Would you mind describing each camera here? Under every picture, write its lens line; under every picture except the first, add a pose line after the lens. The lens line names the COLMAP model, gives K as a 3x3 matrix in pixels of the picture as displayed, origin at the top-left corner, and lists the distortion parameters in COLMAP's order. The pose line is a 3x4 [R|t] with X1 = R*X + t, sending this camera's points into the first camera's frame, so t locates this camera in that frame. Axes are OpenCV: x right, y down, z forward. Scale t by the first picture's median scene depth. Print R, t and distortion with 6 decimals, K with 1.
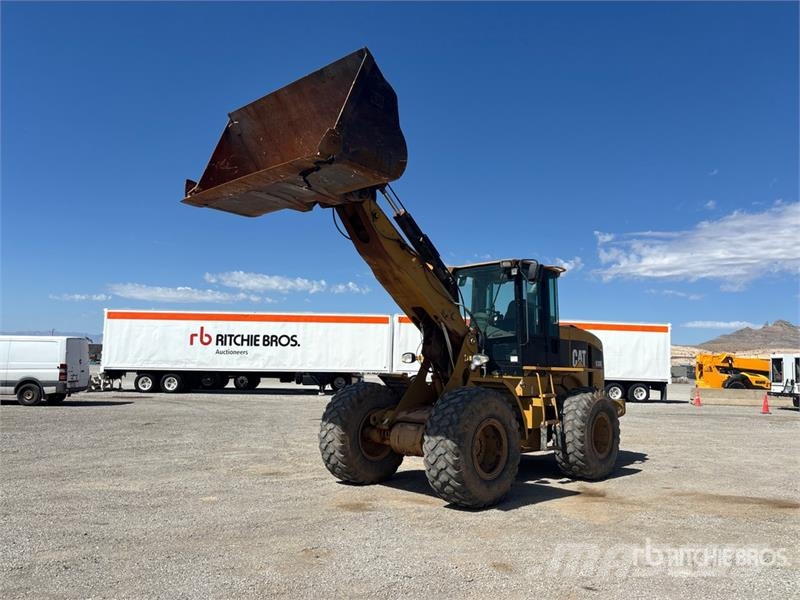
lens RADIAL K [[609.5, 0, 425.8], [0, 609.5, 304.6], [0, 0, 1]] dist [0.050142, -0.058027]
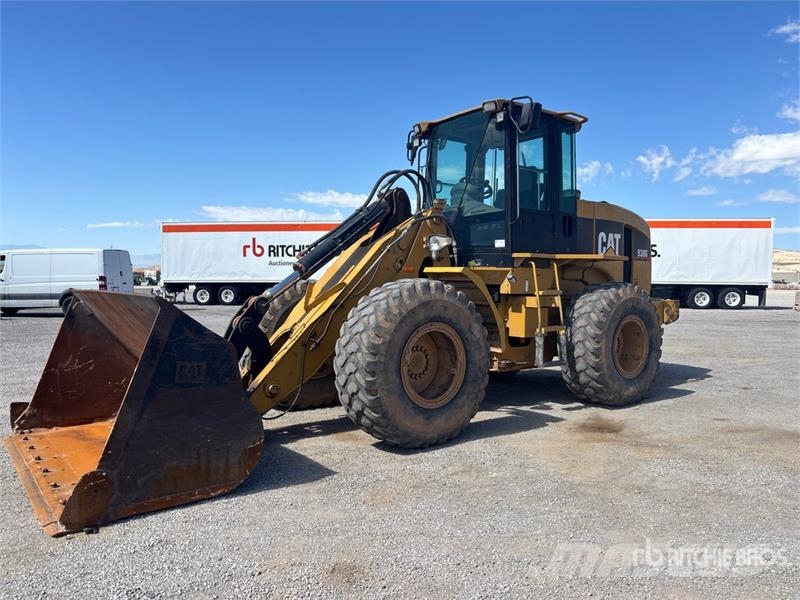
lens RADIAL K [[609.5, 0, 410.4], [0, 609.5, 307.7], [0, 0, 1]] dist [0.050142, -0.058027]
pose [[0.985086, -0.011482, -0.171679, 0.046798], [0.036355, 0.989134, 0.142450, 0.016452], [0.168178, -0.146567, 0.974800, 0.076207]]
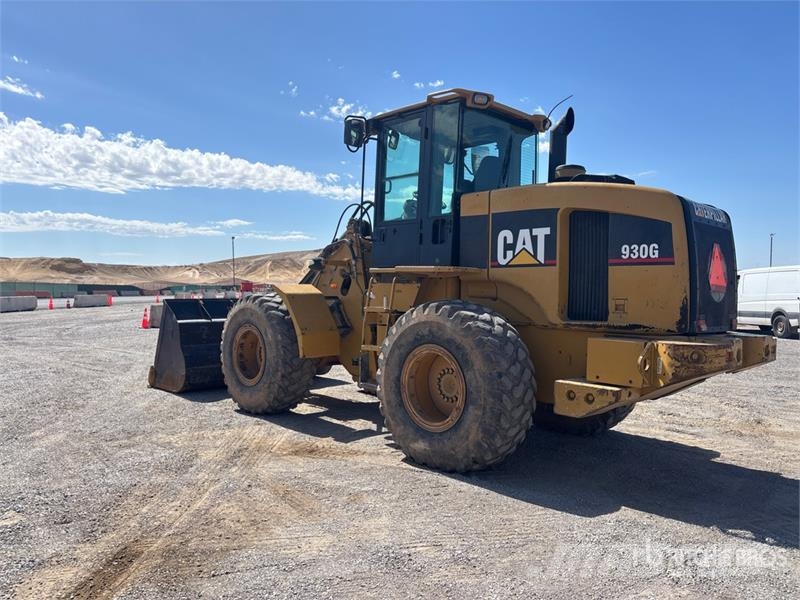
lens RADIAL K [[609.5, 0, 394.8], [0, 609.5, 300.6], [0, 0, 1]] dist [0.050142, -0.058027]
pose [[-0.077349, -0.007548, -0.996975, 0.251365], [0.088494, 0.995973, -0.014406, 0.043321], [0.993069, -0.089341, -0.076370, 0.309812]]
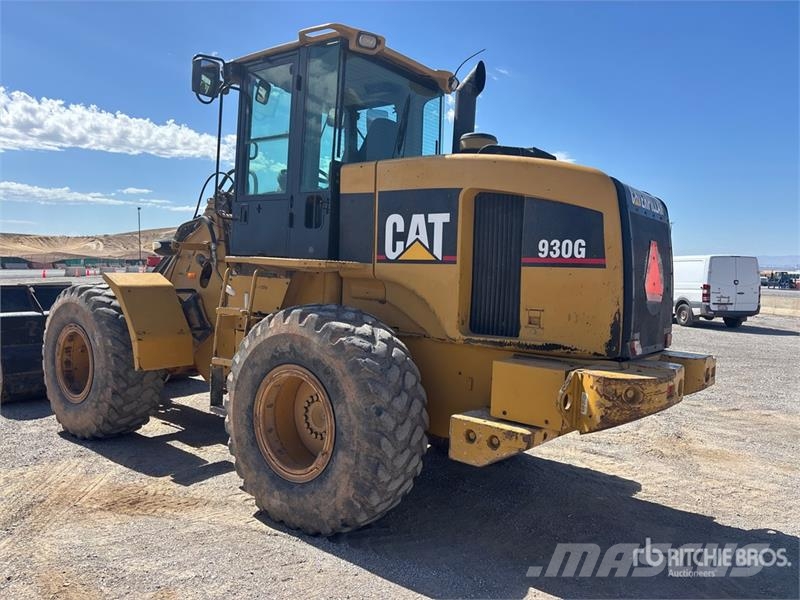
lens RADIAL K [[609.5, 0, 403.5], [0, 609.5, 298.8], [0, 0, 1]] dist [0.050142, -0.058027]
pose [[0.065790, 0.025313, -0.997512, 0.210291], [0.071903, 0.996959, 0.030042, 0.038281], [0.995239, -0.073701, 0.063770, 0.321290]]
